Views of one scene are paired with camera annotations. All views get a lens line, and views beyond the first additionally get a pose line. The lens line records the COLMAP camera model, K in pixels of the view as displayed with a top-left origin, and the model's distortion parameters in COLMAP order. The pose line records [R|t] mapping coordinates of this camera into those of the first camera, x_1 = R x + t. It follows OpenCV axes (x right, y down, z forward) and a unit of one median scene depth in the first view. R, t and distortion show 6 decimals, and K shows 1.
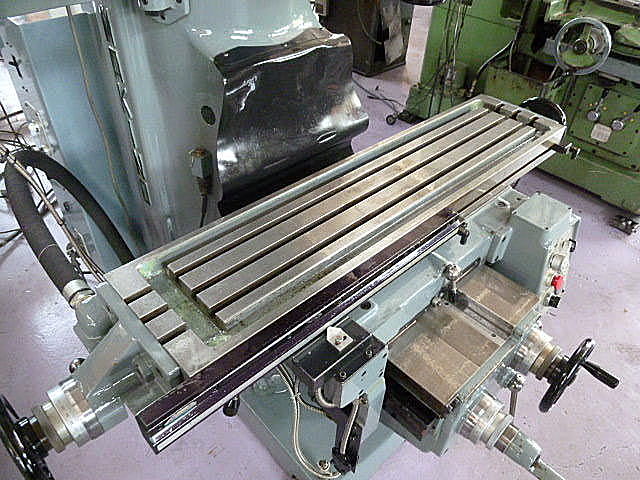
lens RADIAL K [[482.5, 0, 321.4], [0, 482.5, 243.2], [0, 0, 1]] dist [-0.028980, 0.002864]
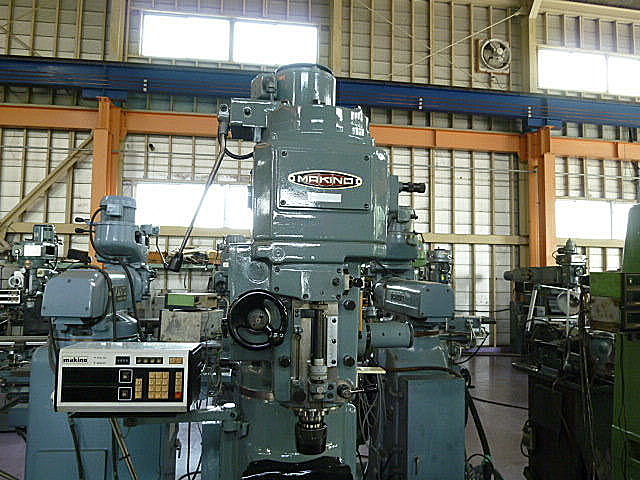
lens RADIAL K [[482.5, 0, 321.4], [0, 482.5, 243.2], [0, 0, 1]] dist [-0.028980, 0.002864]
pose [[0.820367, -0.070656, -0.567456, 0.508217], [-0.358226, 0.709992, -0.606289, -0.006298], [0.445727, 0.700656, 0.557143, -0.178591]]
